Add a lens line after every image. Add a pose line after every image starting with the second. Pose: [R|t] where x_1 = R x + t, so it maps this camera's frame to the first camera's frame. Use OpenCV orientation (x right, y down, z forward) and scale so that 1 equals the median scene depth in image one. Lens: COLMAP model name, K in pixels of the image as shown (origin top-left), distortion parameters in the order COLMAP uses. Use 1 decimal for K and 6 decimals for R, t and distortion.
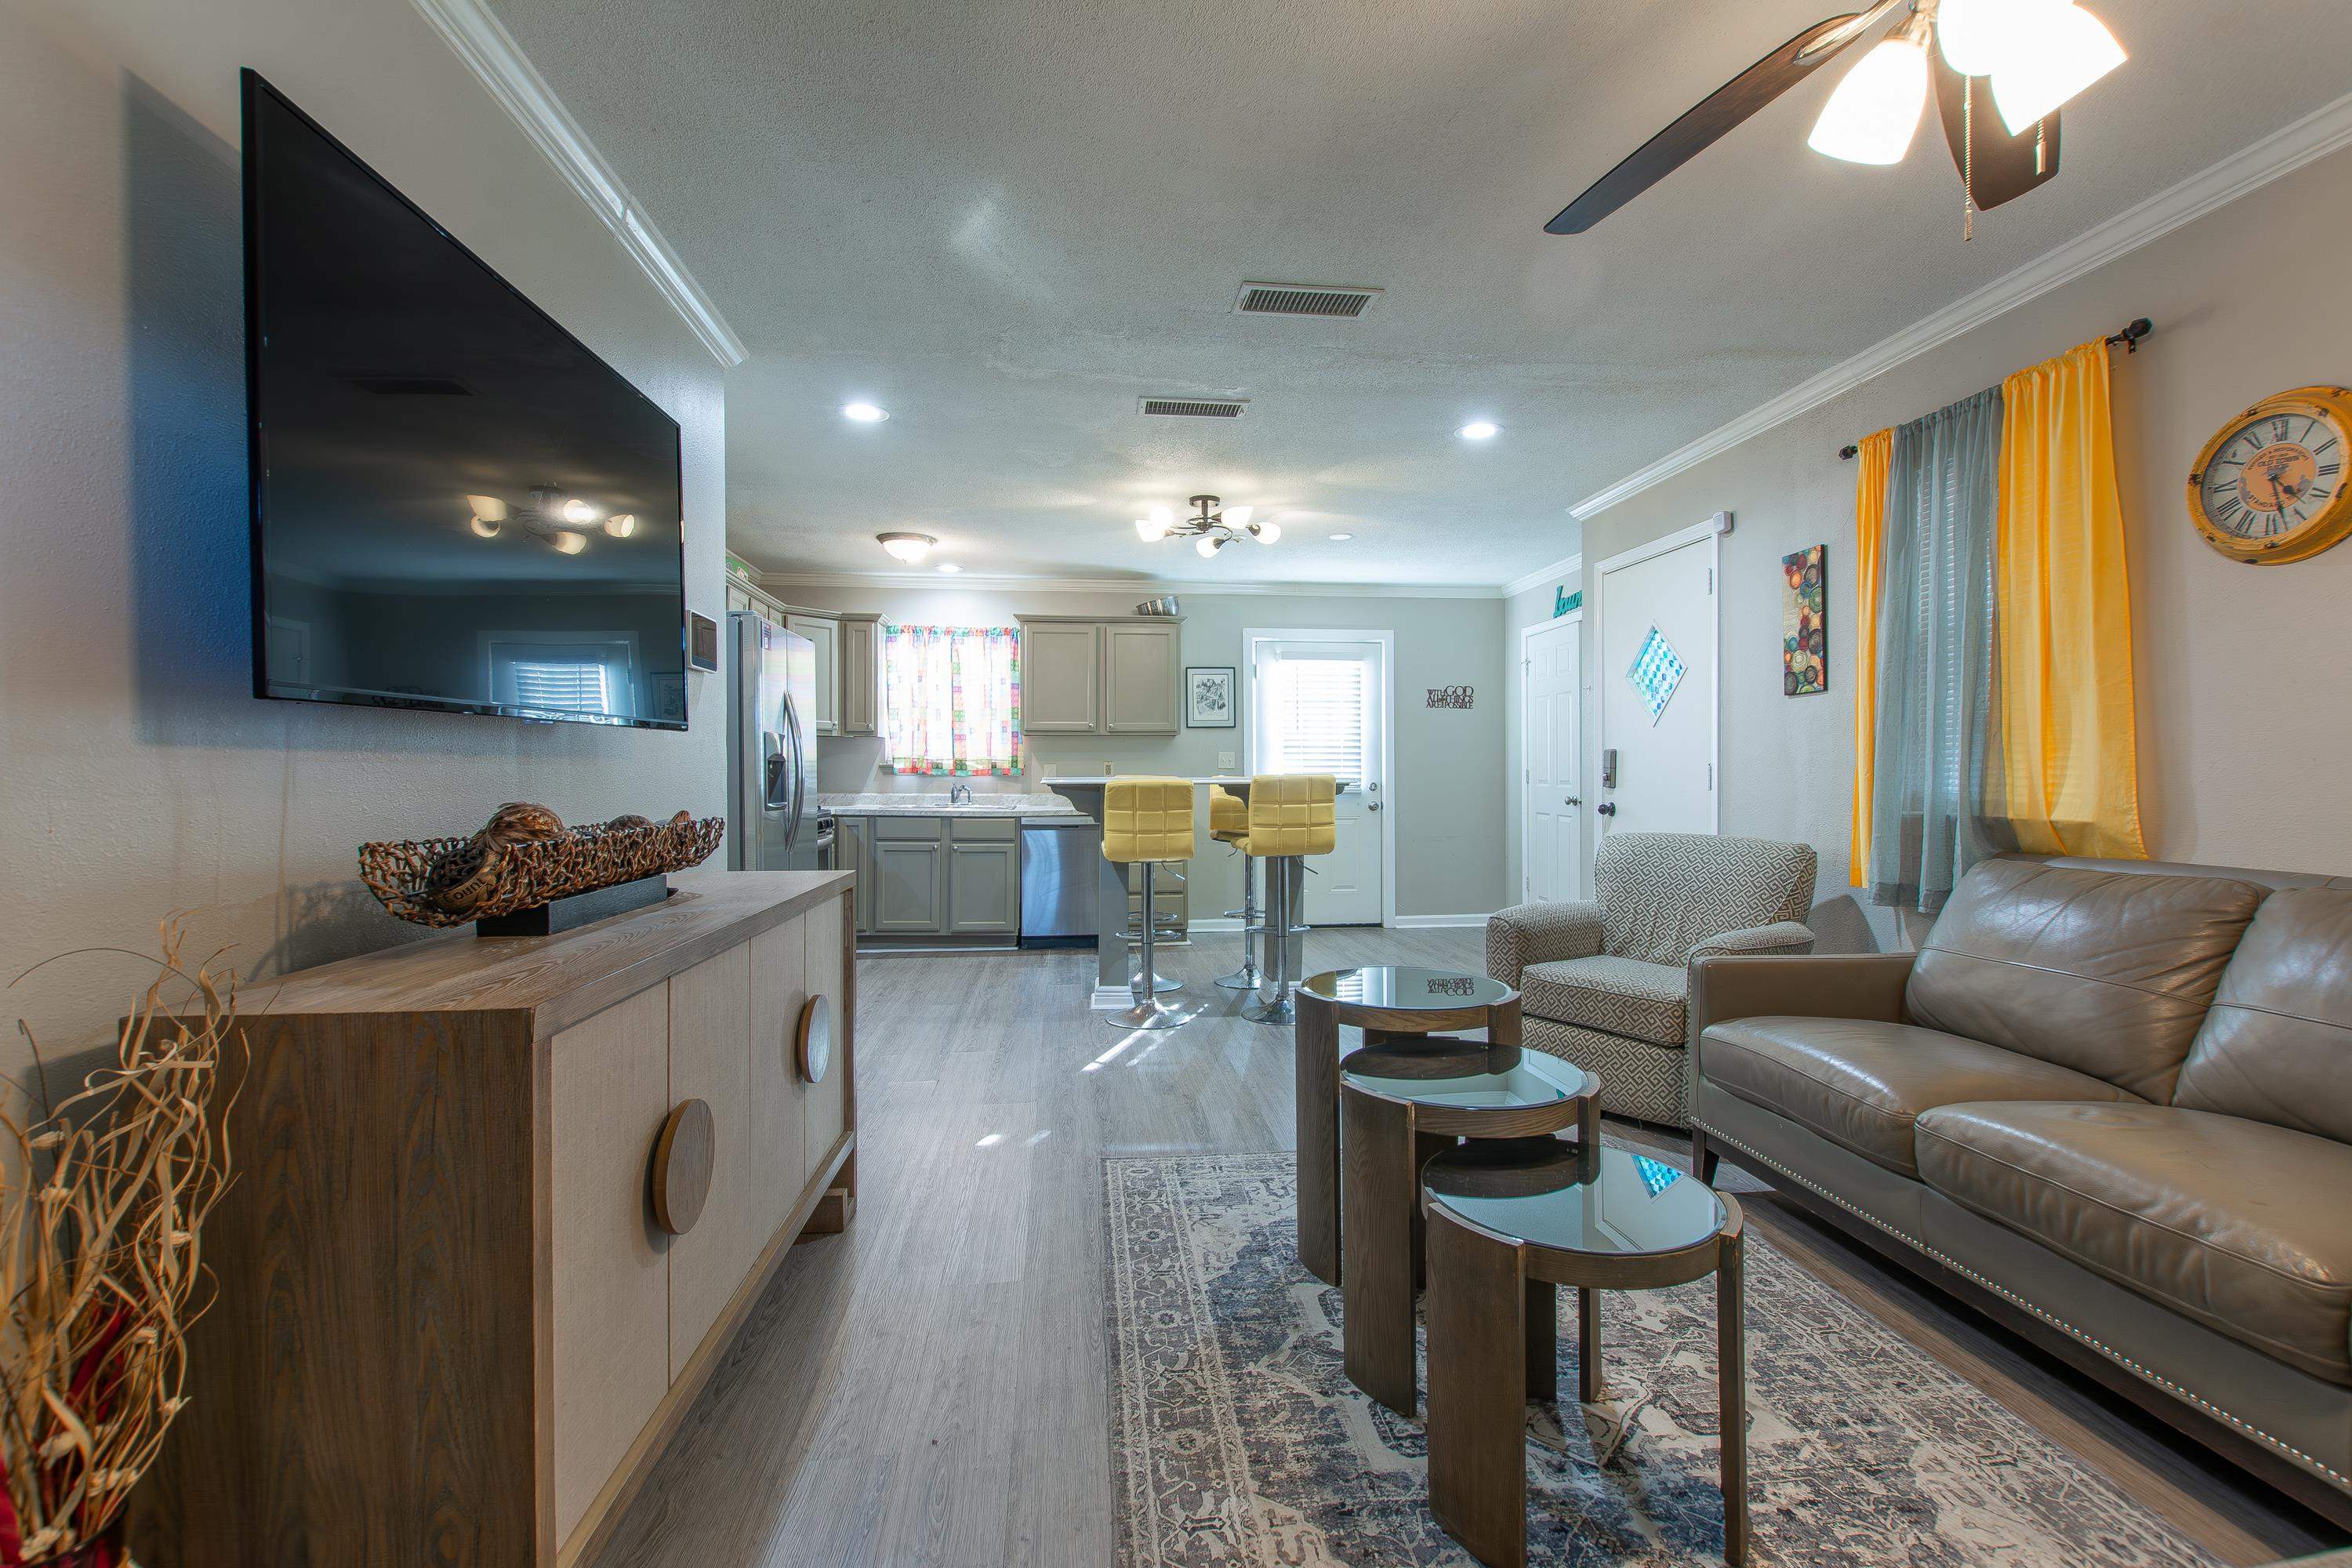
lens RADIAL K [[1022.6, 0, 1185.4], [0, 1022.6, 778.8], [0, 0, 1]] dist [0.006817, -0.004899]
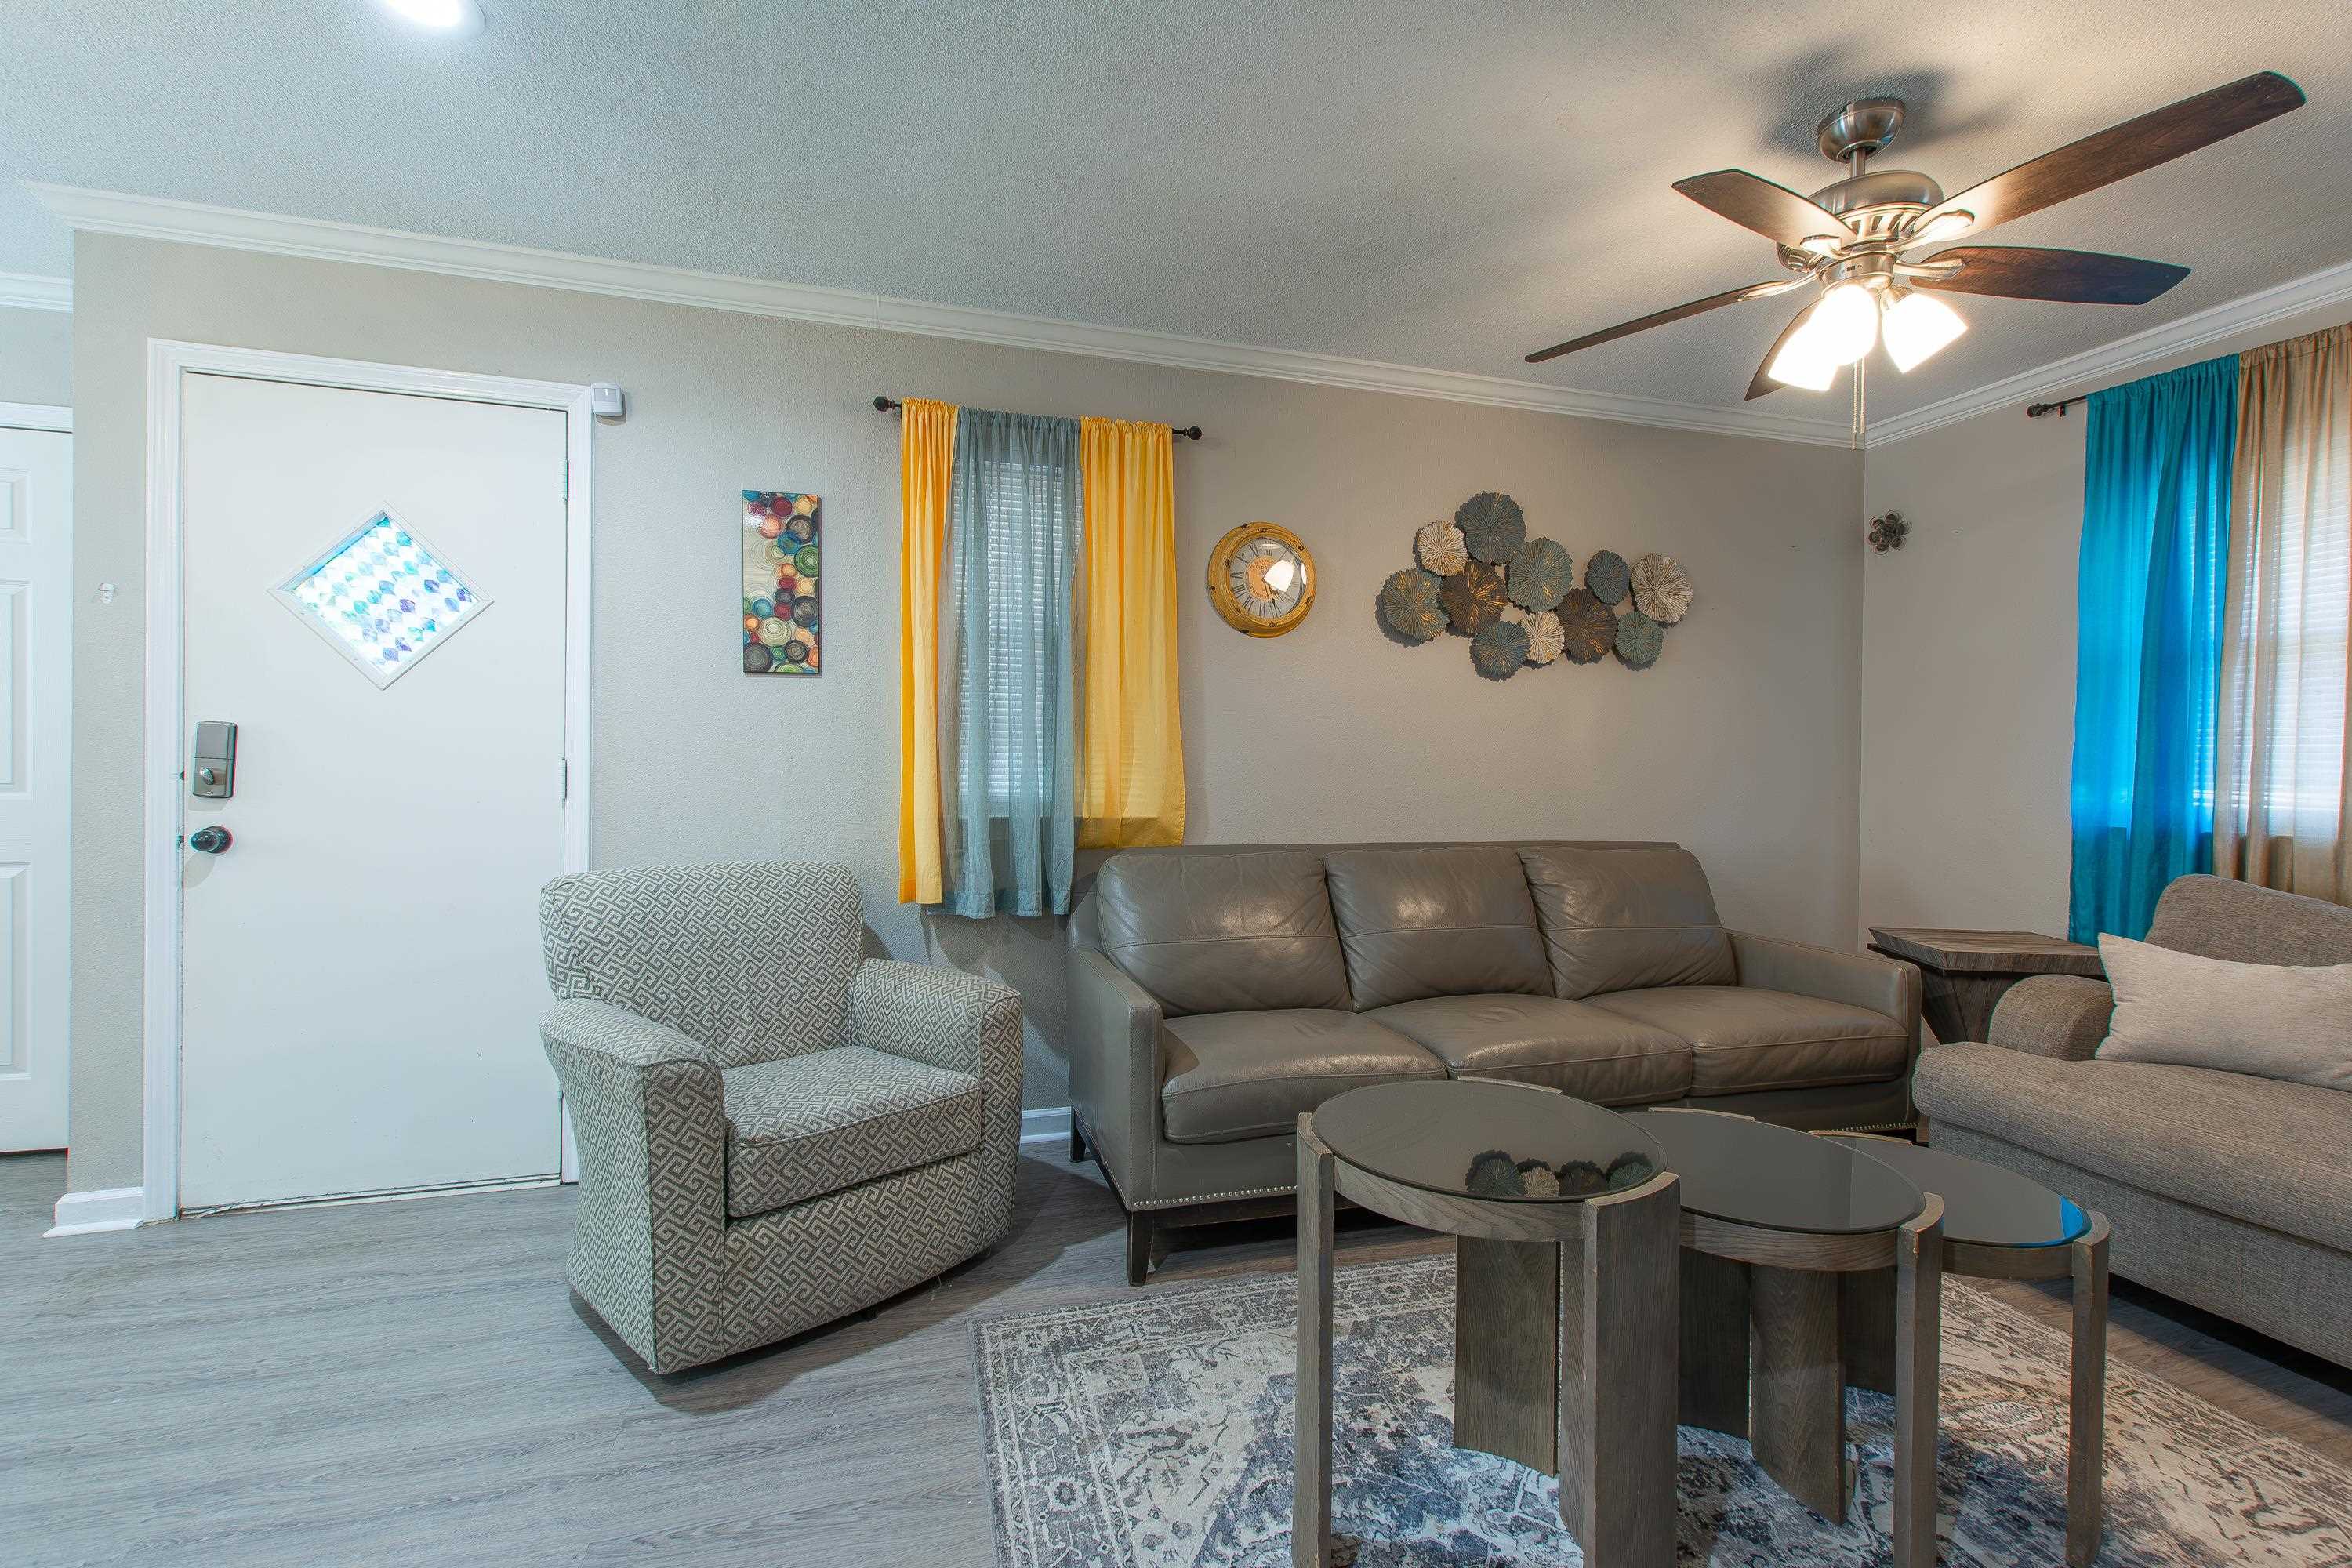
lens RADIAL K [[1022.6, 0, 1185.4], [0, 1022.6, 778.8], [0, 0, 1]] dist [0.006817, -0.004899]
pose [[-0.167069, -0.002689, 0.985941, -0.297694], [-0.003541, 0.999991, 0.002127, -0.006022], [-0.985939, -0.003136, -0.167077, 1.069983]]
